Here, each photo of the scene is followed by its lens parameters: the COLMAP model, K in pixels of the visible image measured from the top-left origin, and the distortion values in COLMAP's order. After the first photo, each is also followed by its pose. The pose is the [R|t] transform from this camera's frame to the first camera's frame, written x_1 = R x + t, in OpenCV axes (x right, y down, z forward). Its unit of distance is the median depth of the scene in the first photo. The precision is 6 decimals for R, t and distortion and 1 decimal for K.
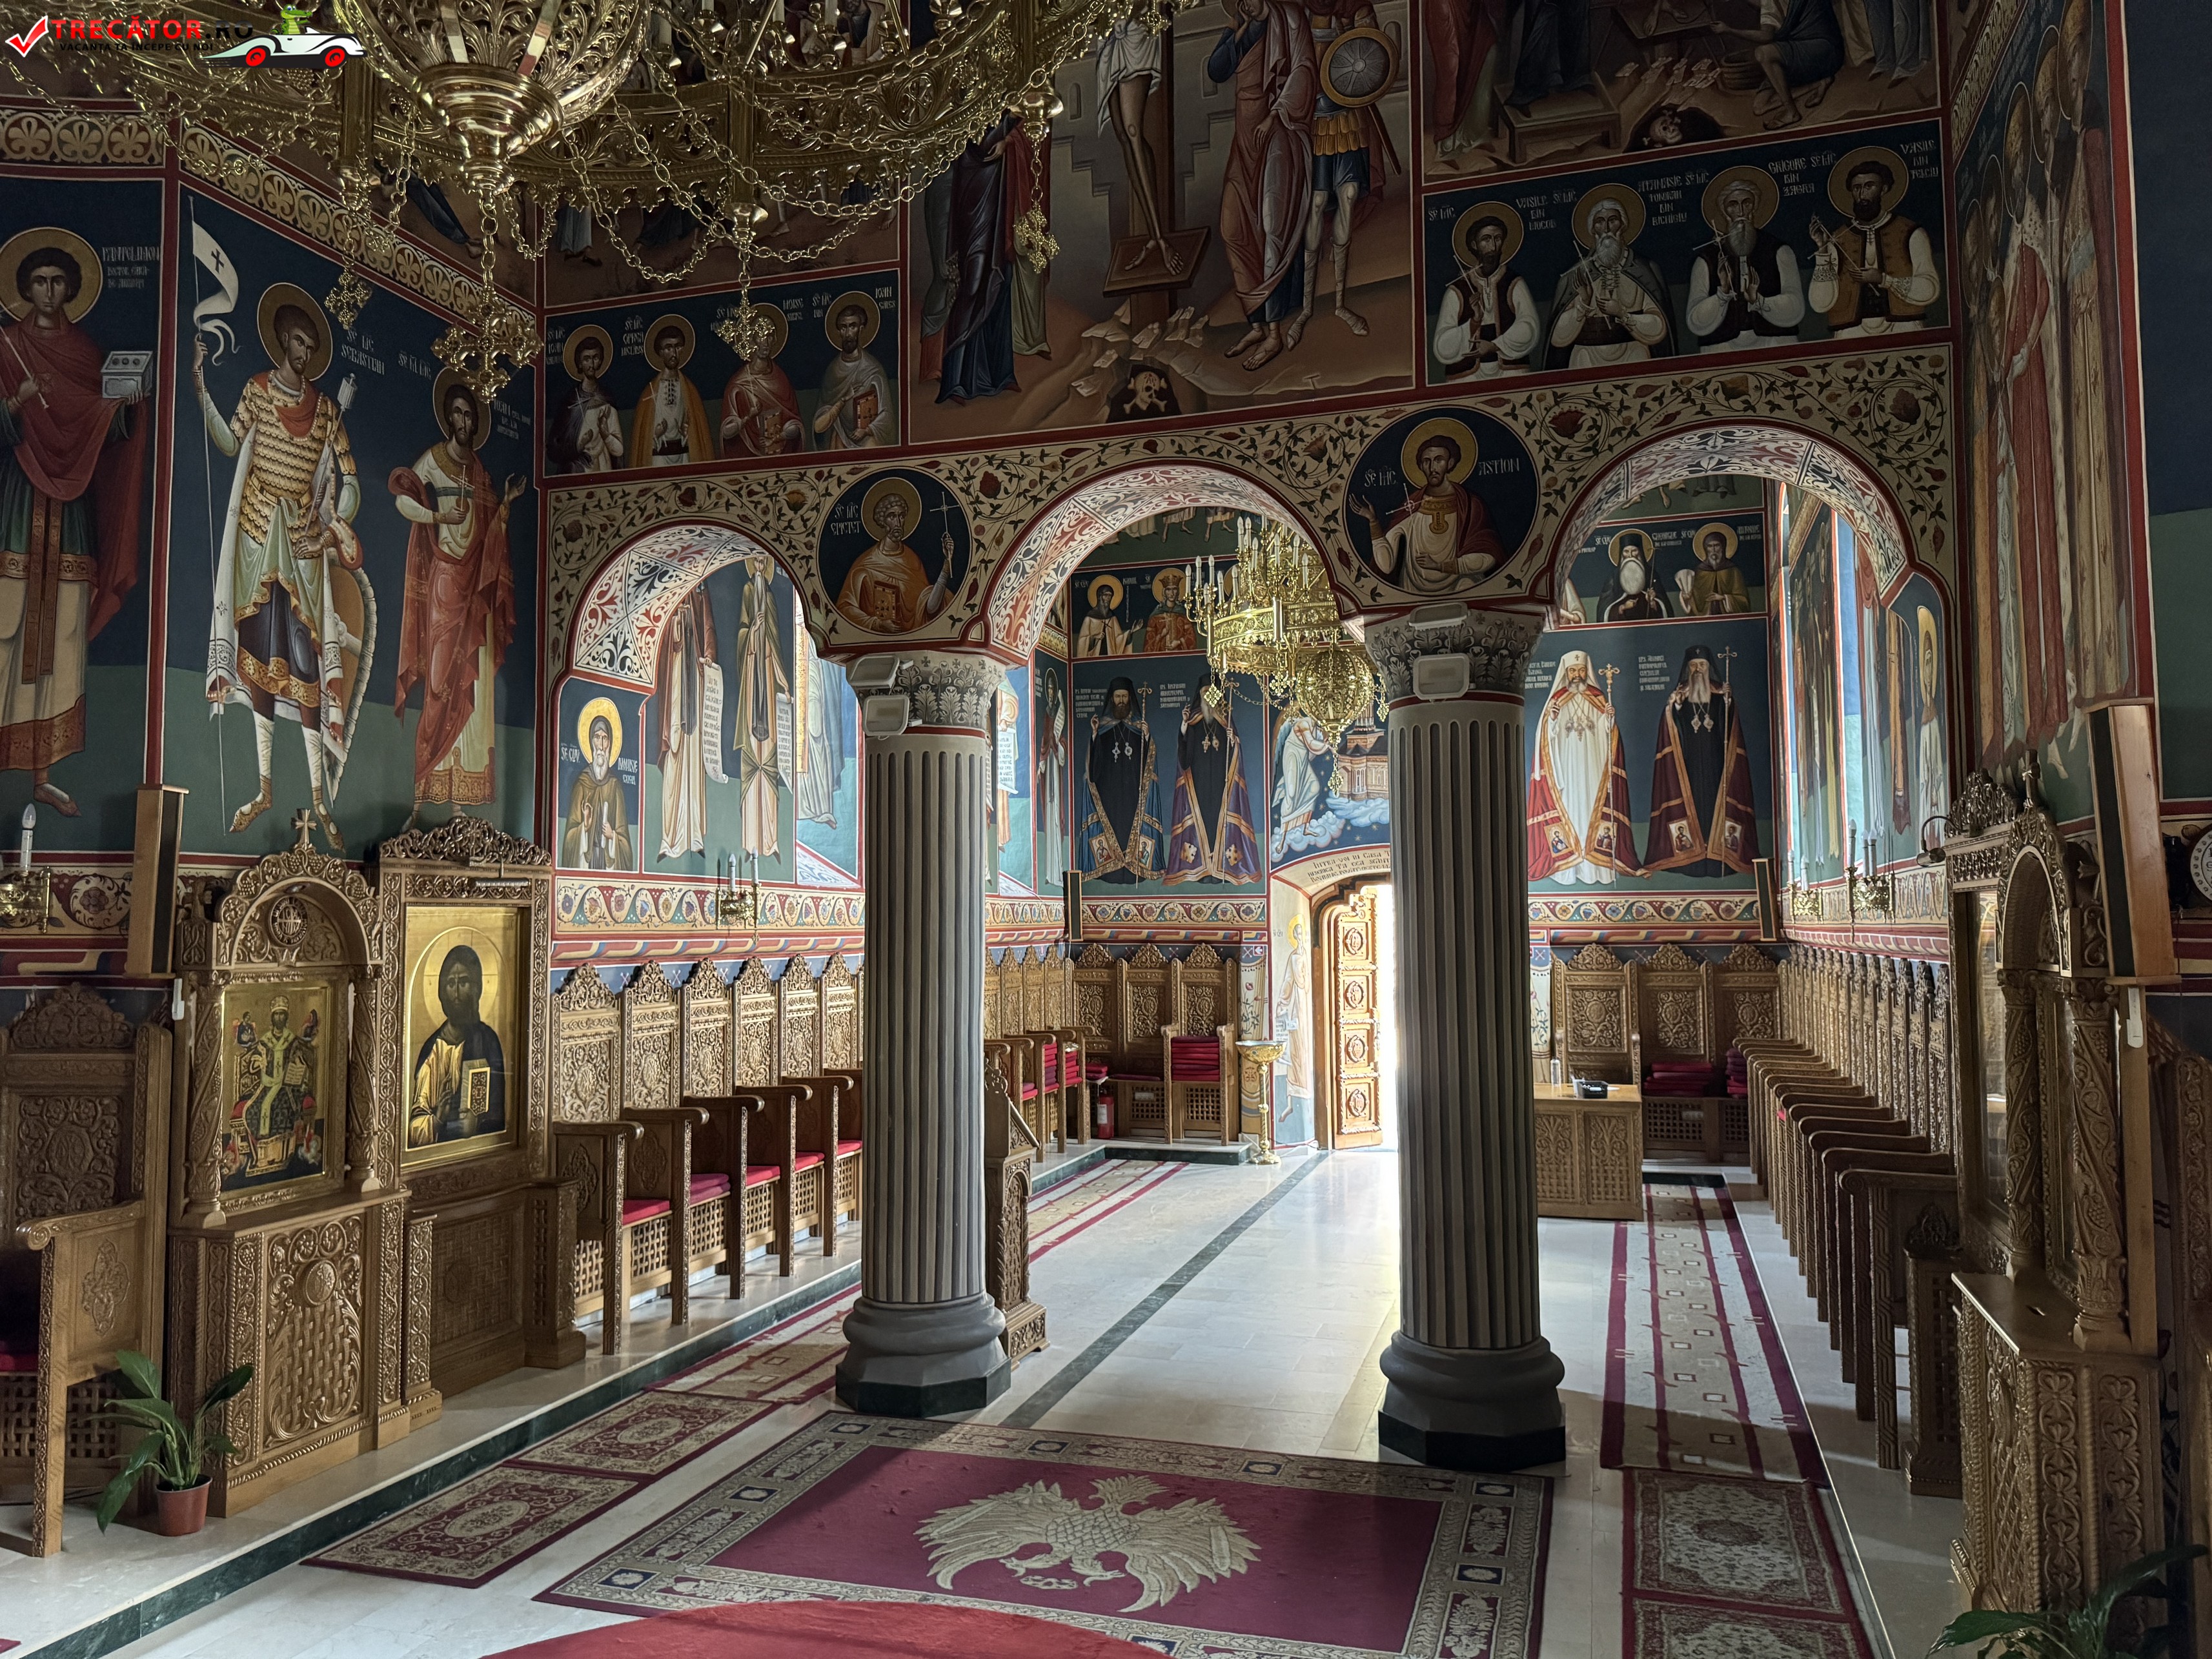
lens RADIAL K [[1555.7, 0, 1087.4], [0, 1555.7, 845.7], [0, 0, 1]] dist [0.049853, -0.071082]
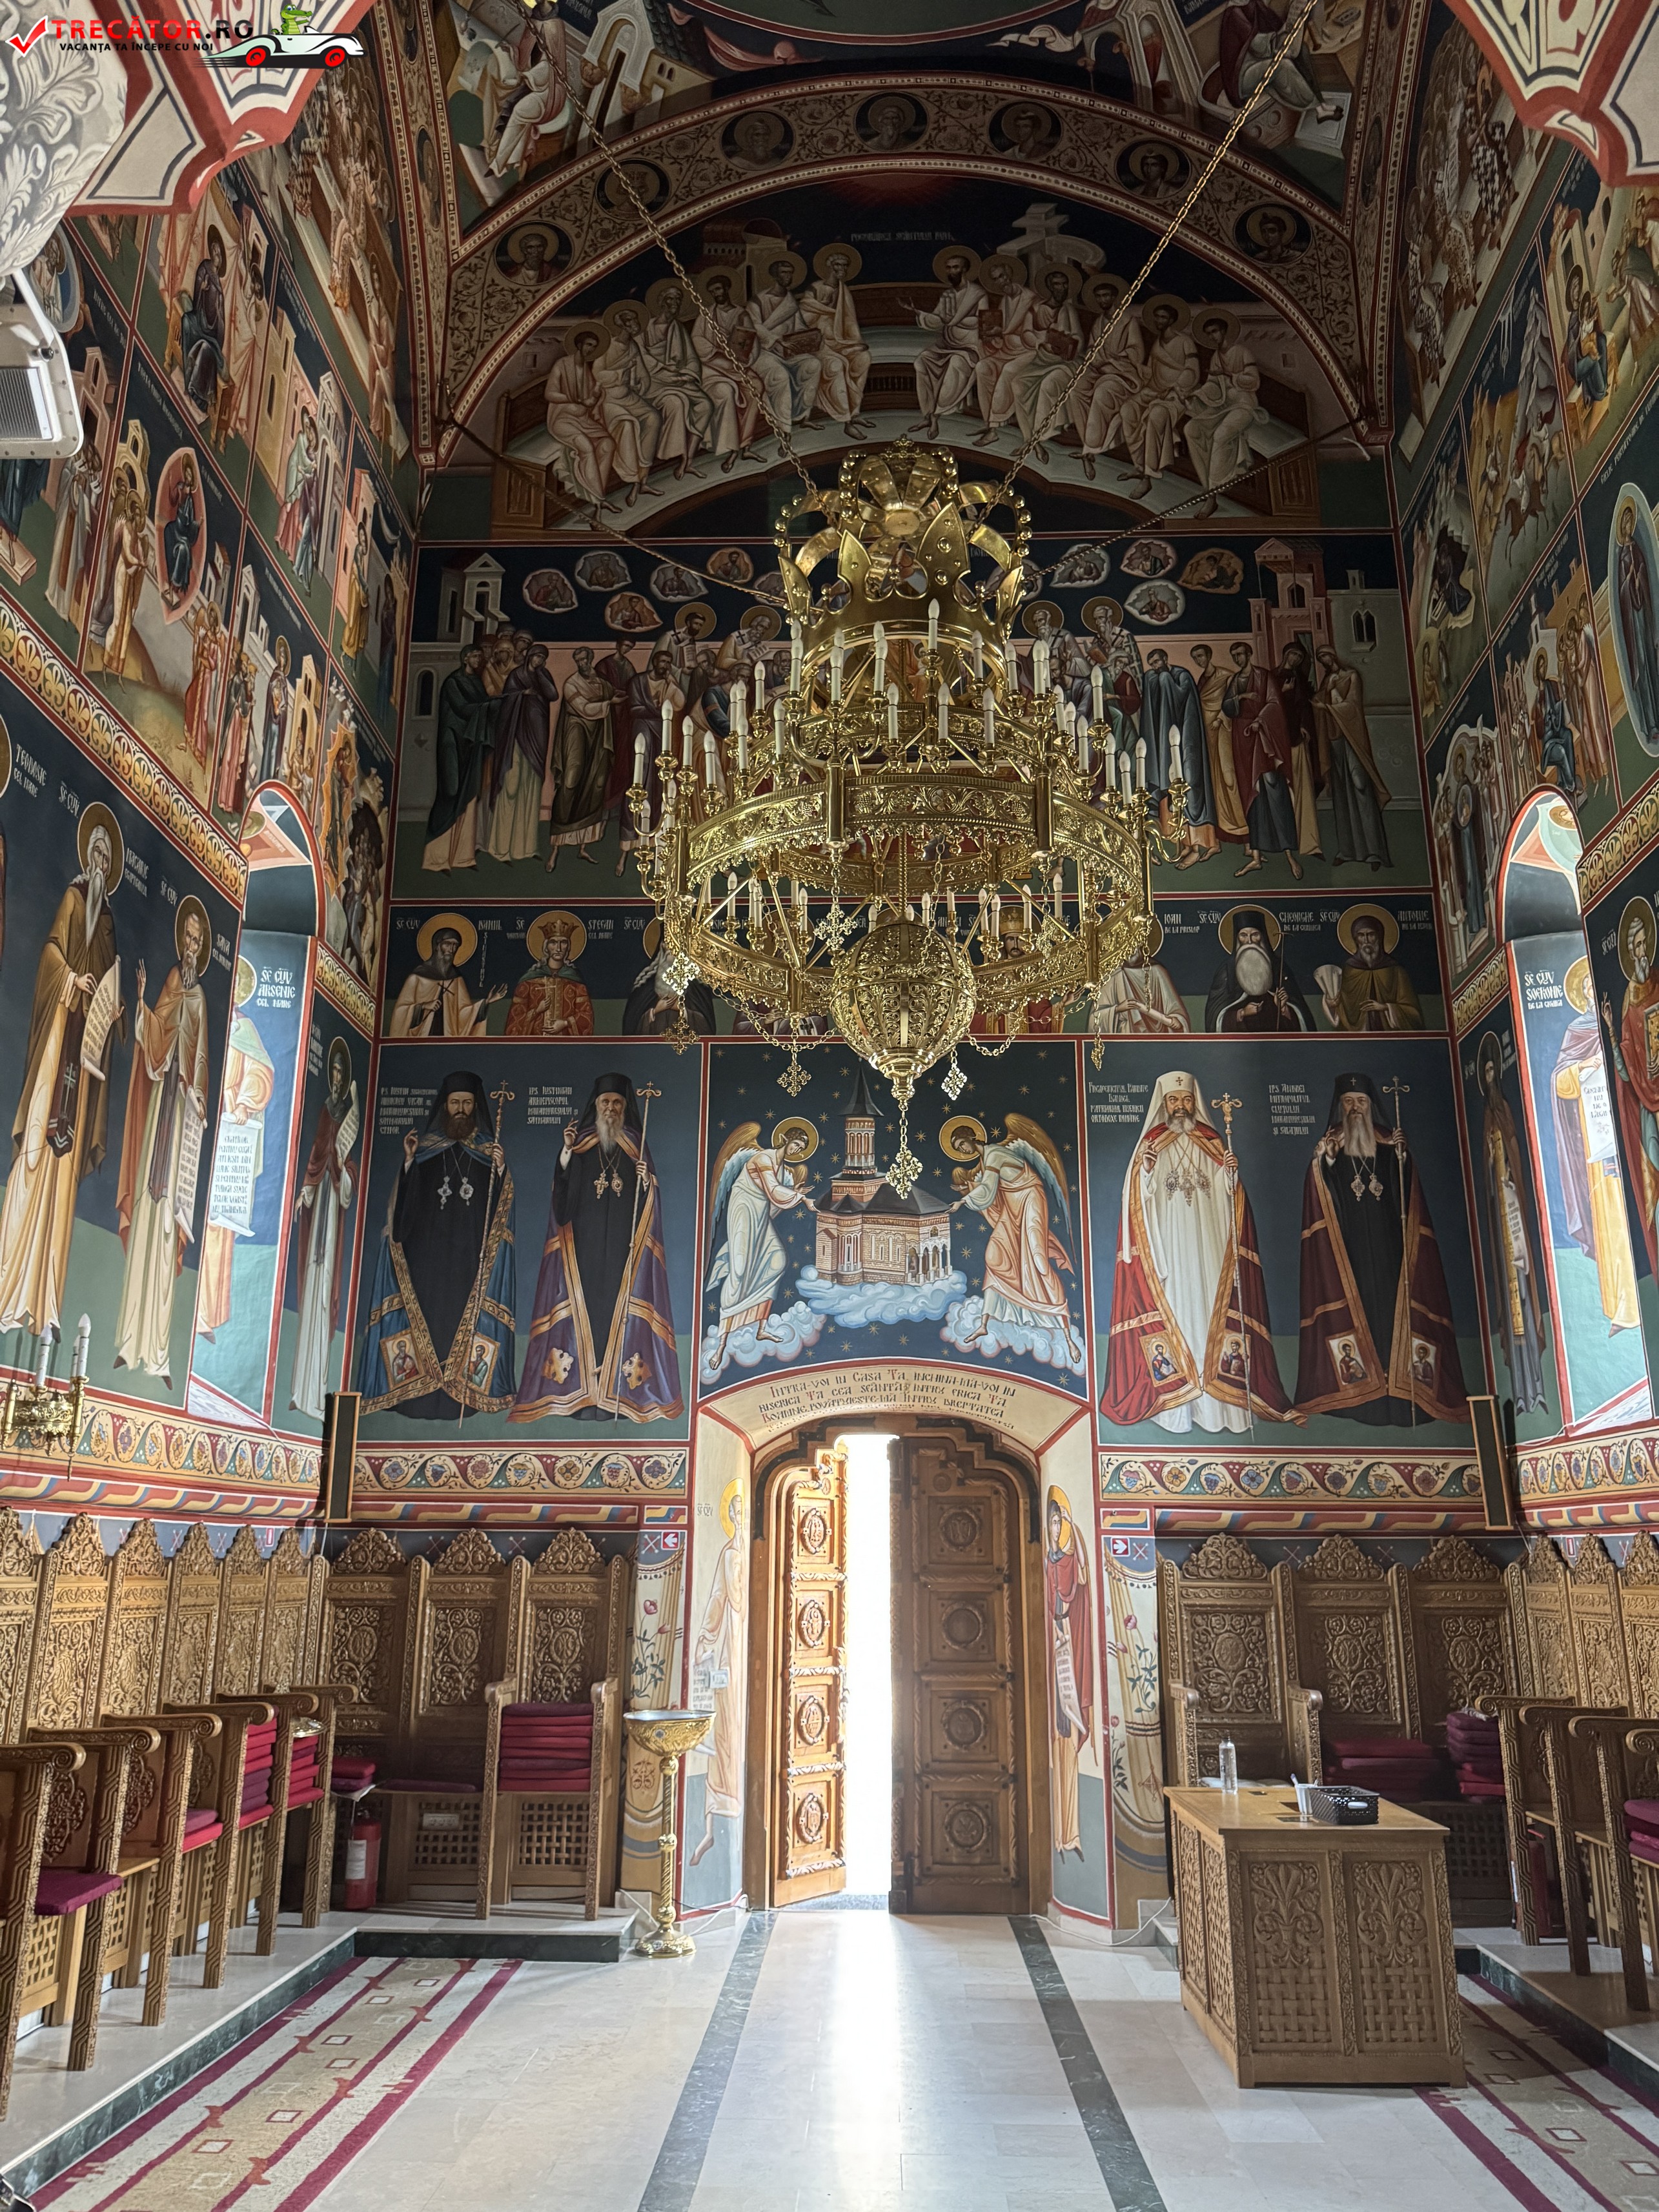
lens RADIAL K [[1555.7, 0, 838.9], [0, 1555.7, 1105.7], [0, 0, 1]] dist [0.049853, -0.071082]
pose [[0.959341, 0.090410, 0.267377, 0.001119], [-0.025507, 0.971203, -0.236883, 0.046613], [-0.281094, 0.220432, 0.934021, 0.411787]]
